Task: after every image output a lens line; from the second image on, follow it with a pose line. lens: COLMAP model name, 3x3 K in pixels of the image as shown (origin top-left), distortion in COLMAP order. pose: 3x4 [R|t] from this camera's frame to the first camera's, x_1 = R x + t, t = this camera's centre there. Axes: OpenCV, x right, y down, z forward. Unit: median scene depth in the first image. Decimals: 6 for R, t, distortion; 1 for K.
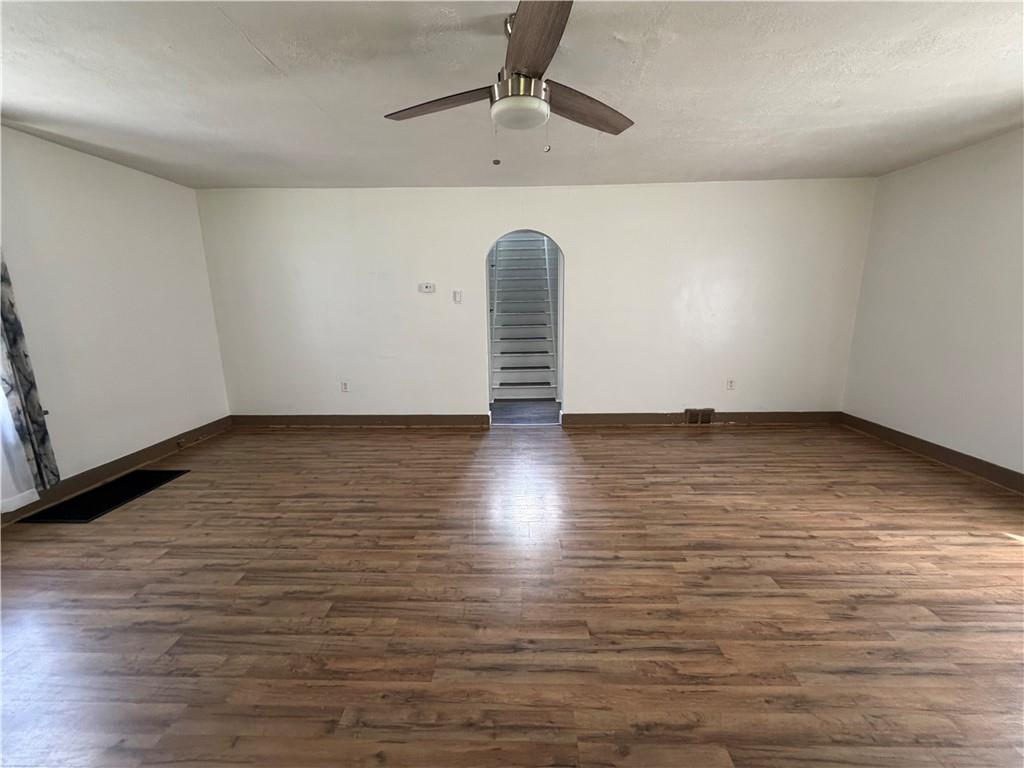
lens RADIAL K [[409.9, 0, 510.1], [0, 409.9, 384.1], [0, 0, 1]] dist [0.001341, 0.000675]
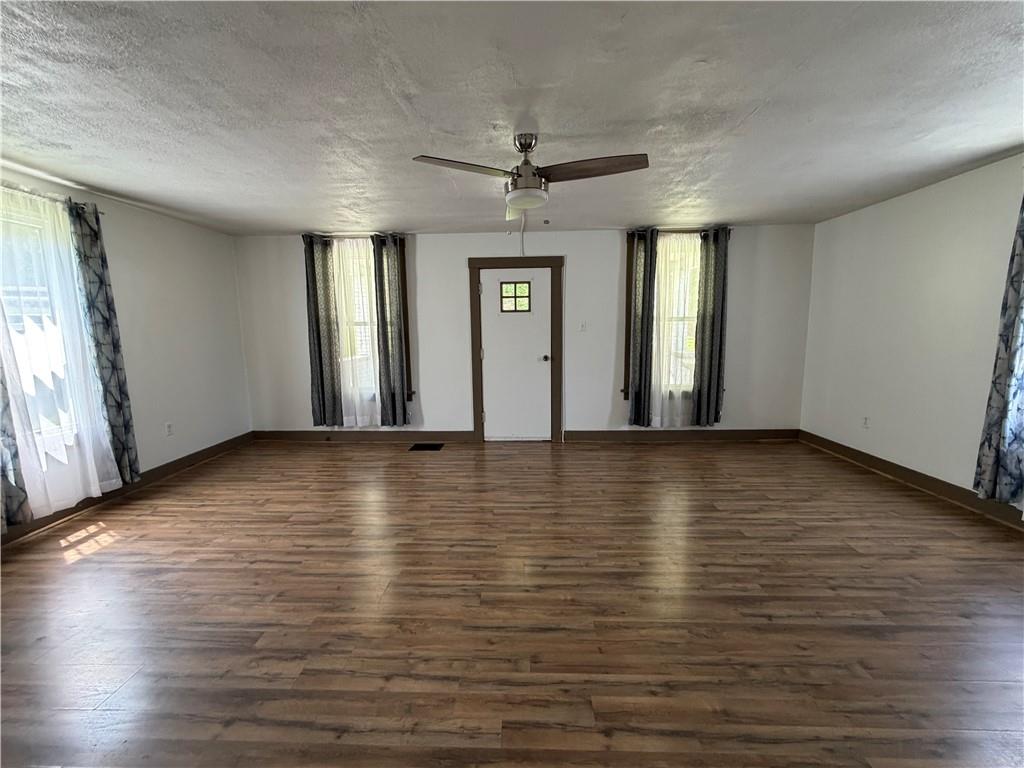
lens RADIAL K [[409.9, 0, 512.9], [0, 409.9, 384.0], [0, 0, 1]] dist [0.001341, 0.000675]
pose [[-0.999658, 0.025021, 0.007654, 0.057987], [0.026147, 0.944121, 0.328561, -0.391993], [0.000994, 0.328649, -0.944452, 1.882540]]
